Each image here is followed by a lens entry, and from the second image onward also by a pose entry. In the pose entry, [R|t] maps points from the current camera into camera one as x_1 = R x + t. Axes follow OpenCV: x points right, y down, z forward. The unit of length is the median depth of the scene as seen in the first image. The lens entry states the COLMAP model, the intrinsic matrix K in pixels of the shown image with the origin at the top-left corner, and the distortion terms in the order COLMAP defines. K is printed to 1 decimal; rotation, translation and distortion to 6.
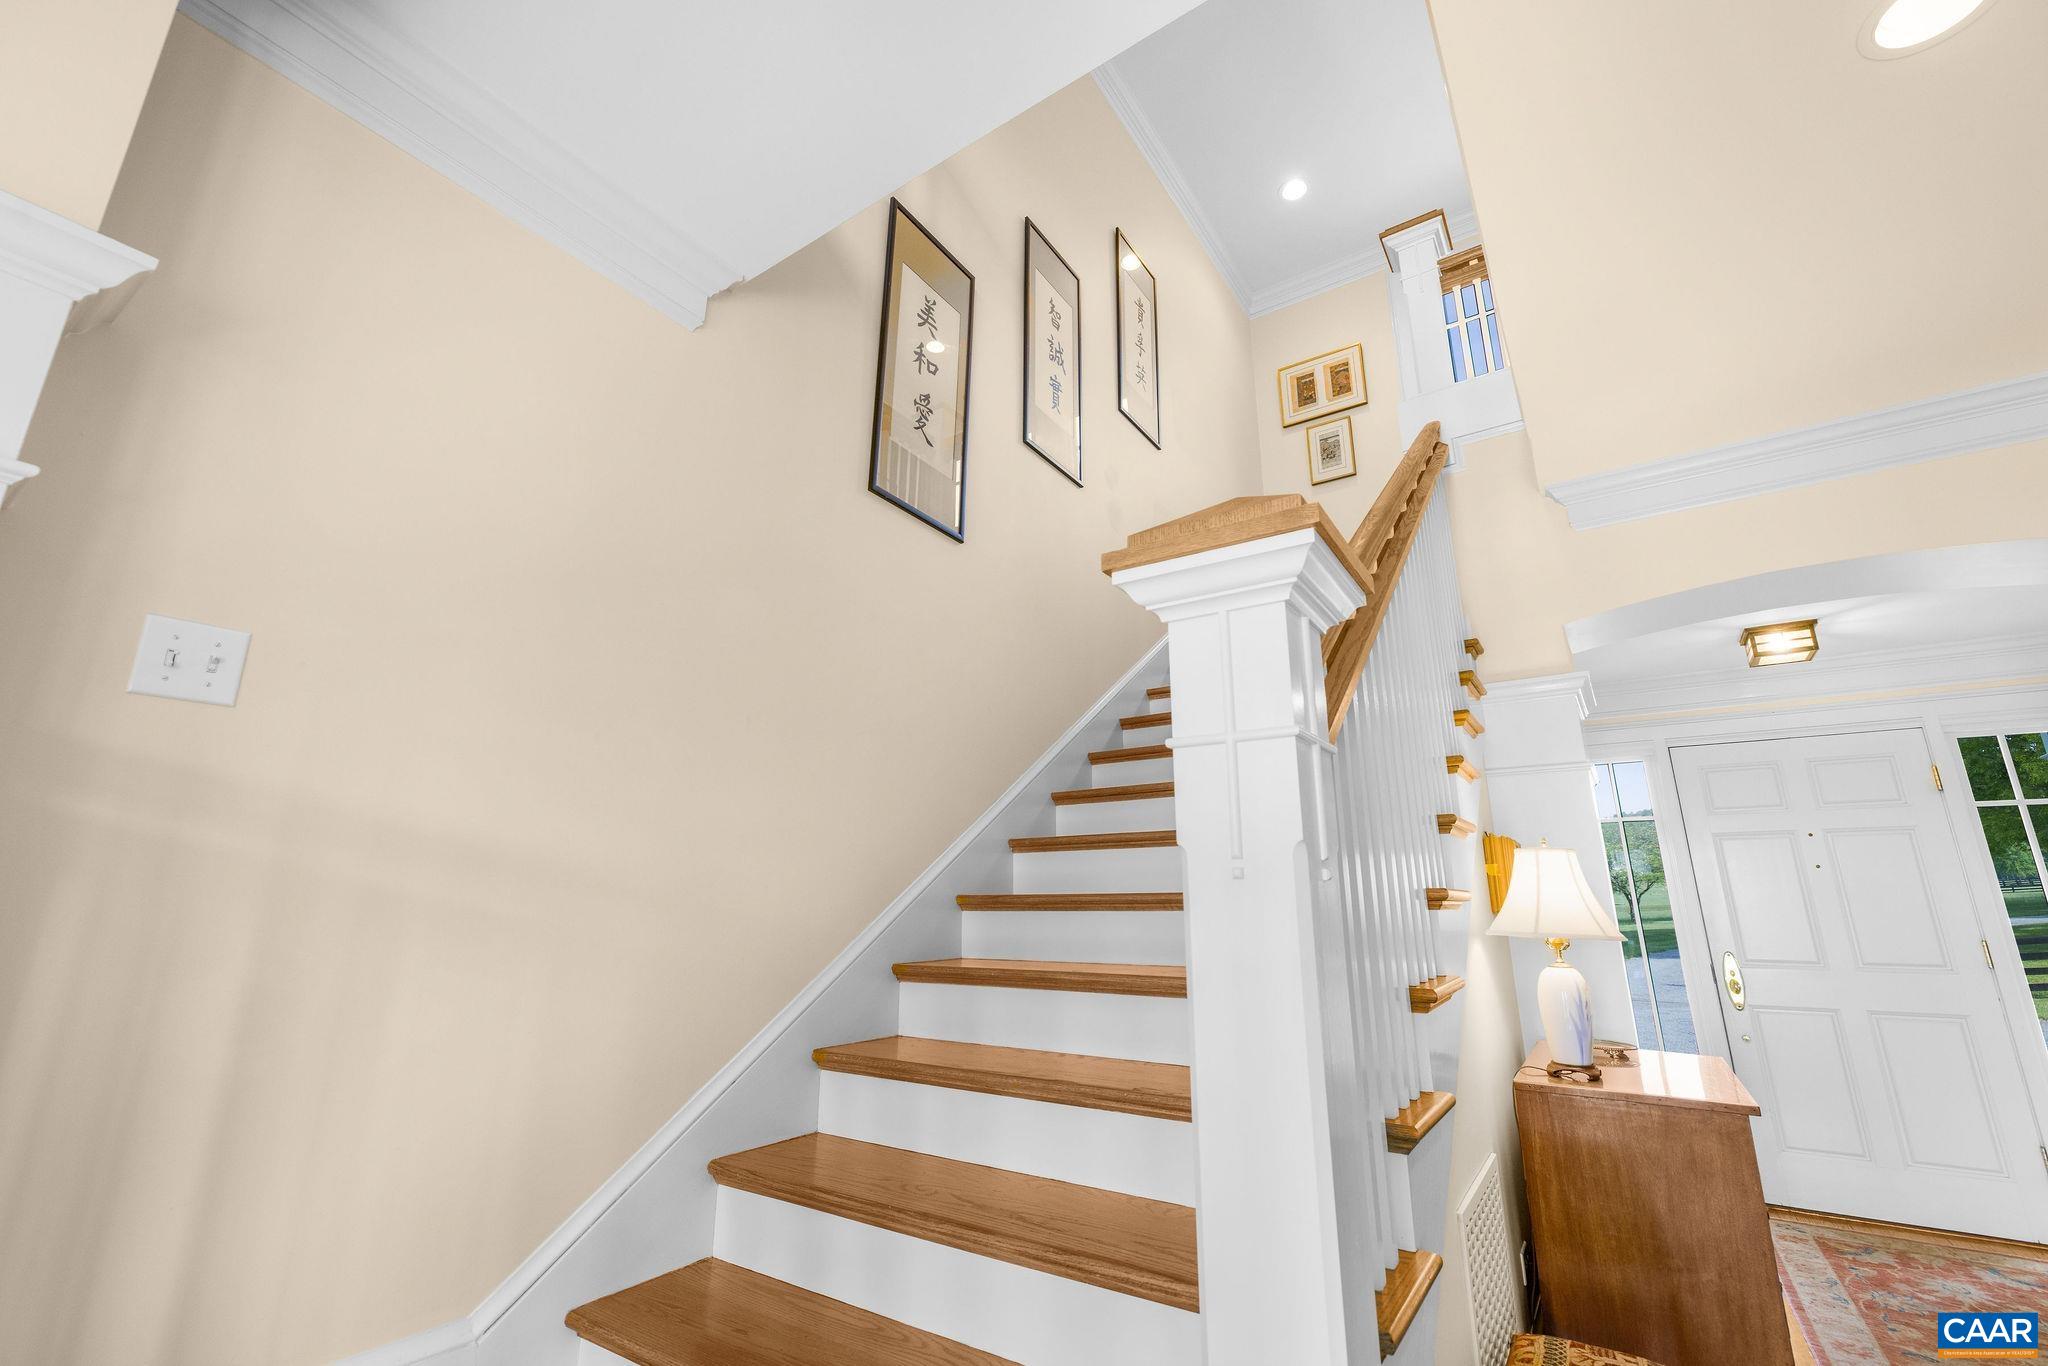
lens RADIAL K [[864.7, 0, 1015.8], [0, 864.7, 677.1], [0, 0, 1]] dist [0.007482, 0.000243]
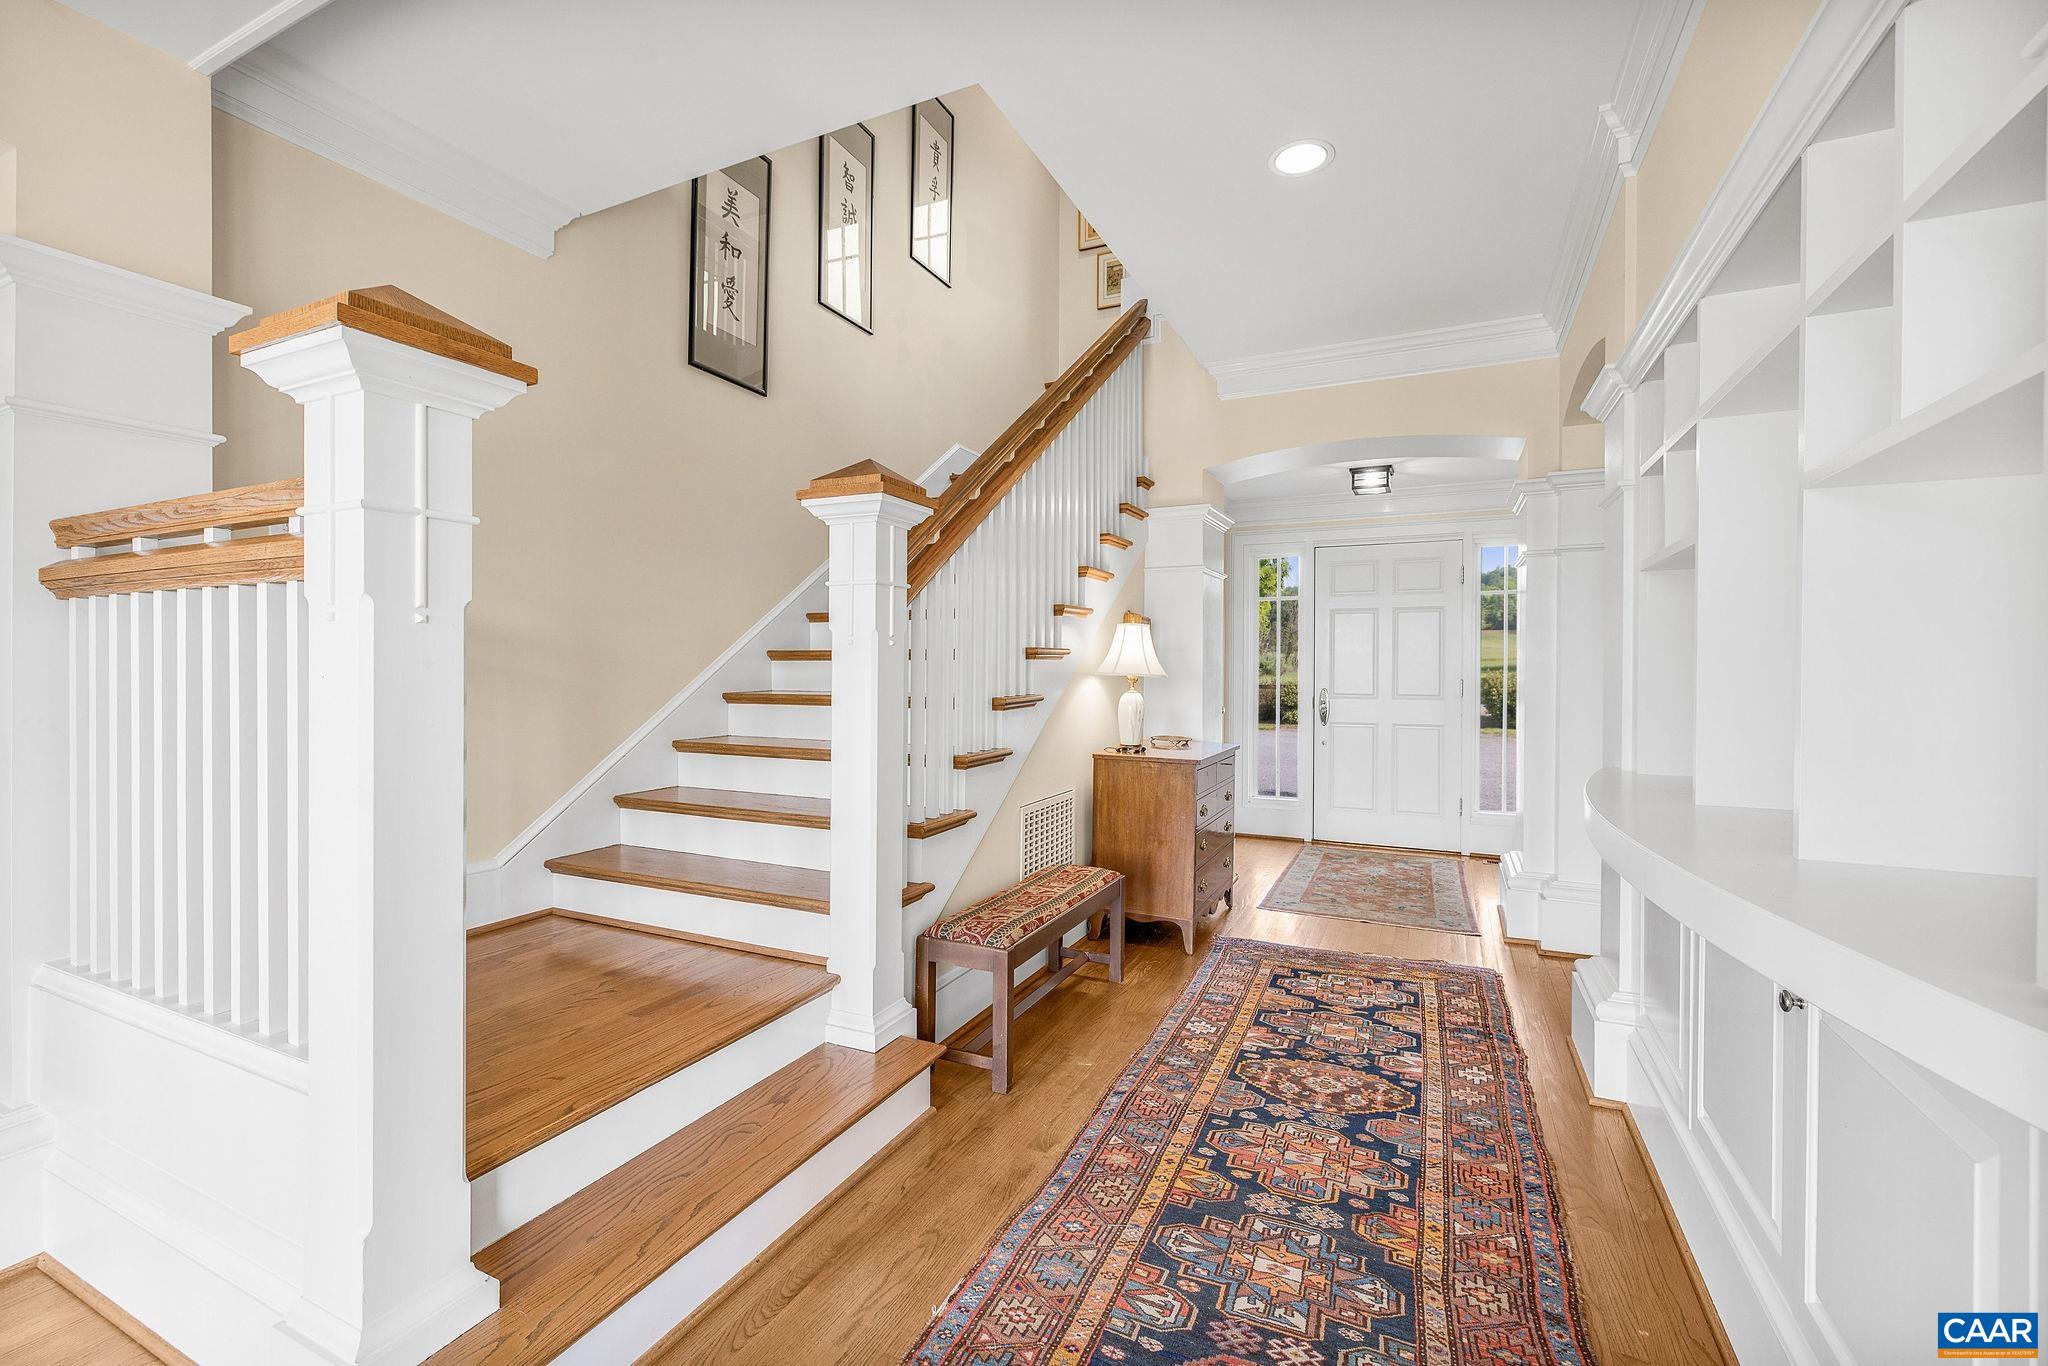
lens RADIAL K [[864.7, 0, 1015.8], [0, 864.7, 677.1], [0, 0, 1]] dist [0.007482, 0.000243]
pose [[0.989276, -0.001316, 0.146055, 0.124760], [-0.038928, 0.961414, 0.272337, -0.117838], [-0.140777, -0.275102, 0.951052, -0.454553]]
